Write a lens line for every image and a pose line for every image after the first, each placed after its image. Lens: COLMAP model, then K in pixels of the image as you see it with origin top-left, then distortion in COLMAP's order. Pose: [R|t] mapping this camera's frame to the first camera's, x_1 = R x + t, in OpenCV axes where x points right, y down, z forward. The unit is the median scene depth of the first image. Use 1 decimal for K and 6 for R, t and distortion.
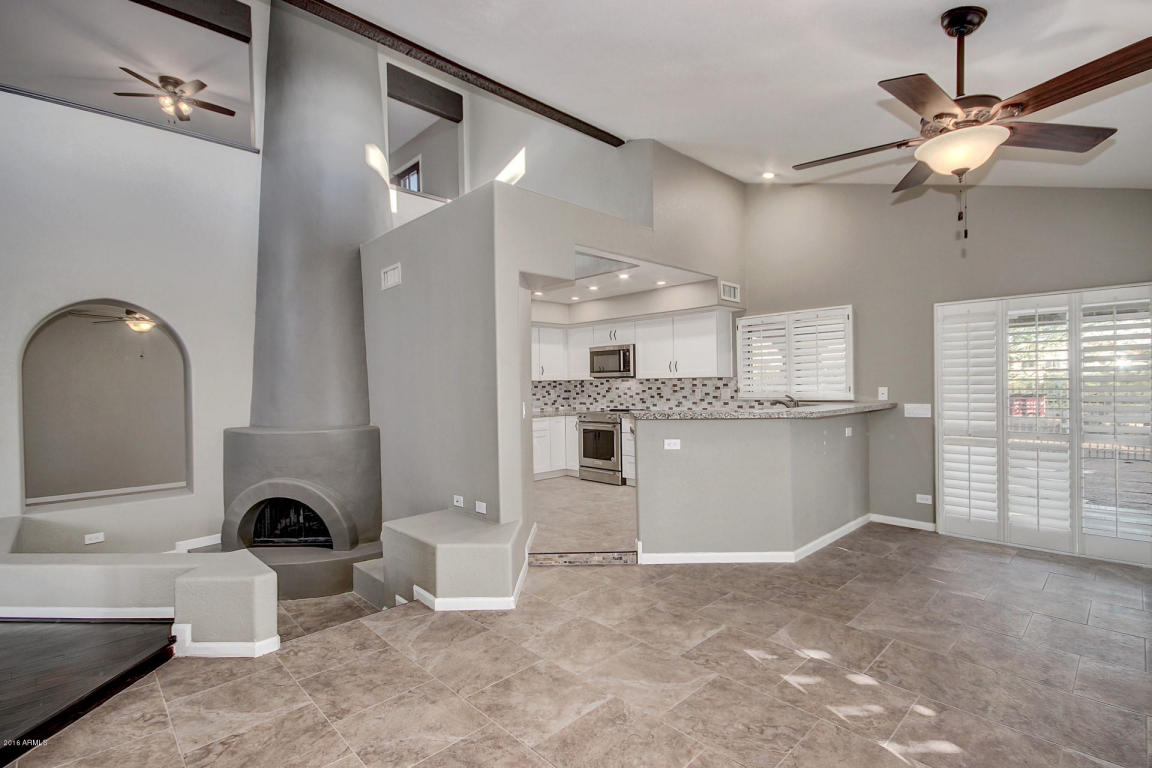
lens RADIAL K [[536.9, 0, 577.3], [0, 536.9, 385.7], [0, 0, 1]] dist [-0.001972, -0.004105]
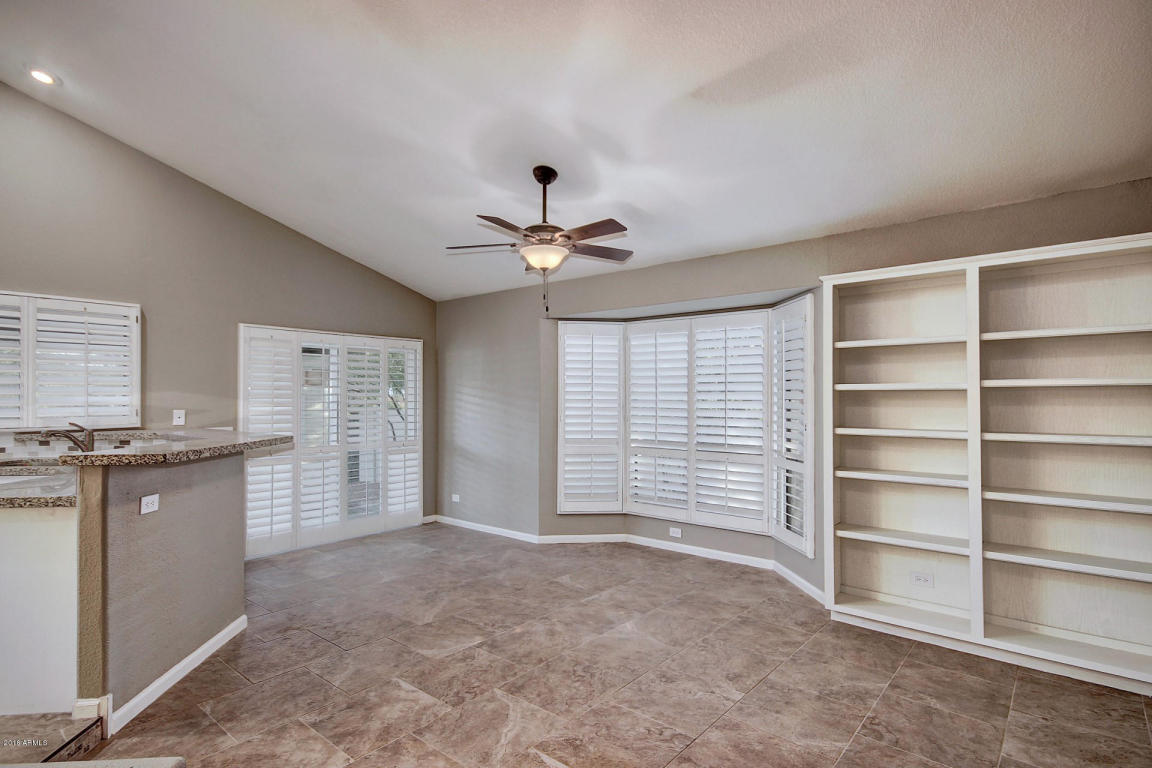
lens RADIAL K [[578.3, 0, 591.0], [0, 578.3, 393.8], [0, 0, 1]] dist [0.013639, -0.001858]
pose [[-0.123434, 0.025408, 0.992027, -0.347354], [0.007444, 0.999668, -0.024678, 0.003567], [-0.992325, 0.004339, -0.123582, 0.383234]]
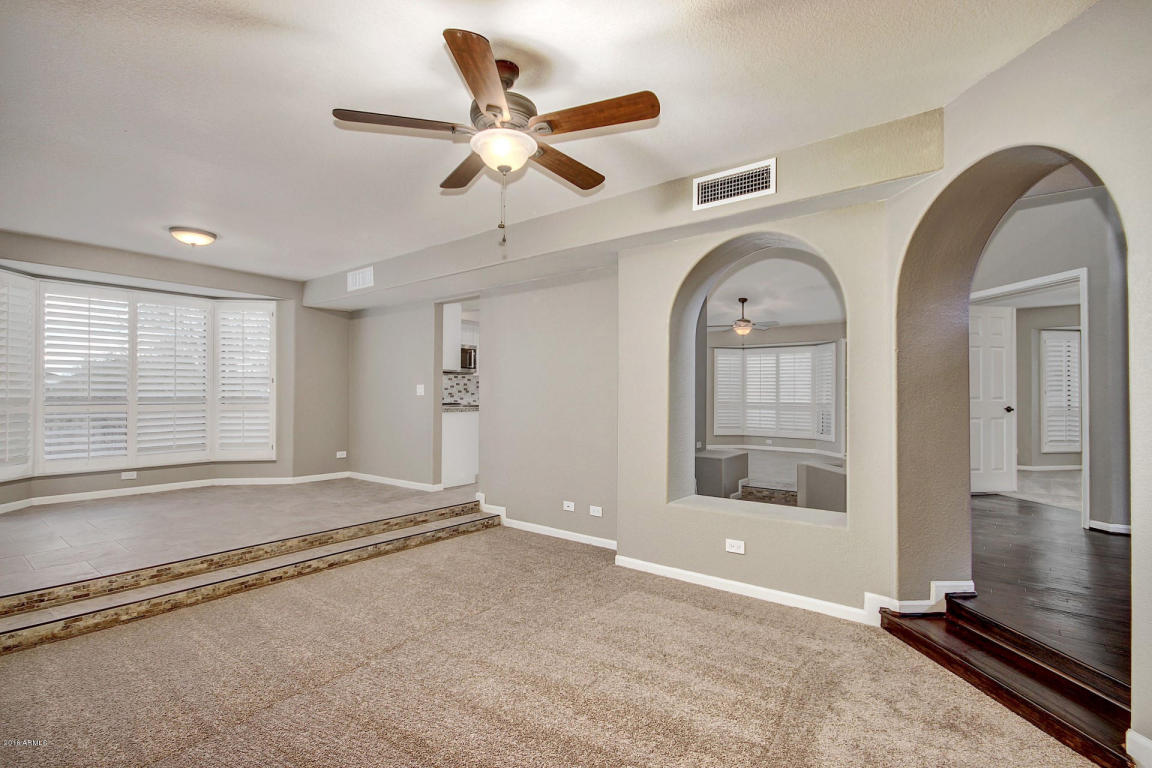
lens RADIAL K [[536.9, 0, 580.4], [0, 536.9, 391.1], [0, 0, 1]] dist [-0.001972, -0.004105]
pose [[-0.175601, 0.017143, 0.984312, -1.172624], [0.000191, 0.999849, -0.017380, 0.045244], [-0.984461, -0.002864, -0.175578, 1.082479]]
